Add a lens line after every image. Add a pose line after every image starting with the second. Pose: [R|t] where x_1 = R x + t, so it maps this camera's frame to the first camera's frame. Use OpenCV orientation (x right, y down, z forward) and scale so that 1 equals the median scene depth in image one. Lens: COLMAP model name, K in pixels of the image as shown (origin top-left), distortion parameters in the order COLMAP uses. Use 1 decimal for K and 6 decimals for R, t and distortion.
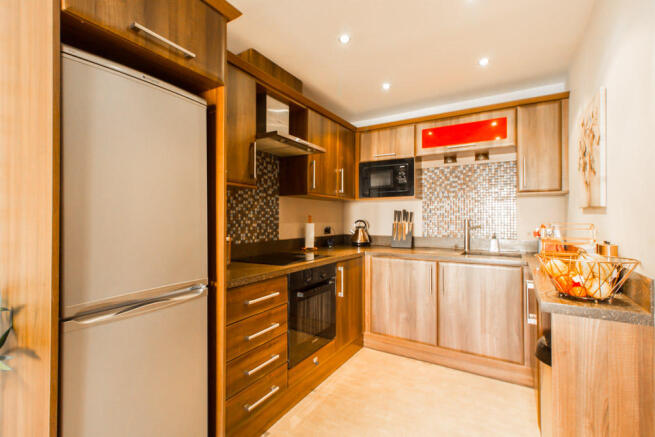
lens RADIAL K [[309.5, 0, 326.1], [0, 309.5, 216.3], [0, 0, 1]] dist [0.003686, 0.000015]
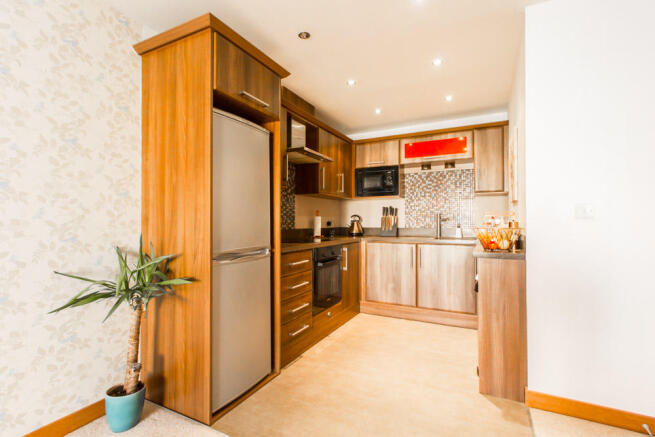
lens RADIAL K [[309.5, 0, 328.4], [0, 309.5, 219.0], [0, 0, 1]] dist [0.003686, 0.000015]
pose [[0.997874, -0.001002, 0.065160, -0.109239], [0.000857, 0.999997, 0.002252, 0.035387], [-0.065163, -0.002192, 0.997872, -0.316550]]
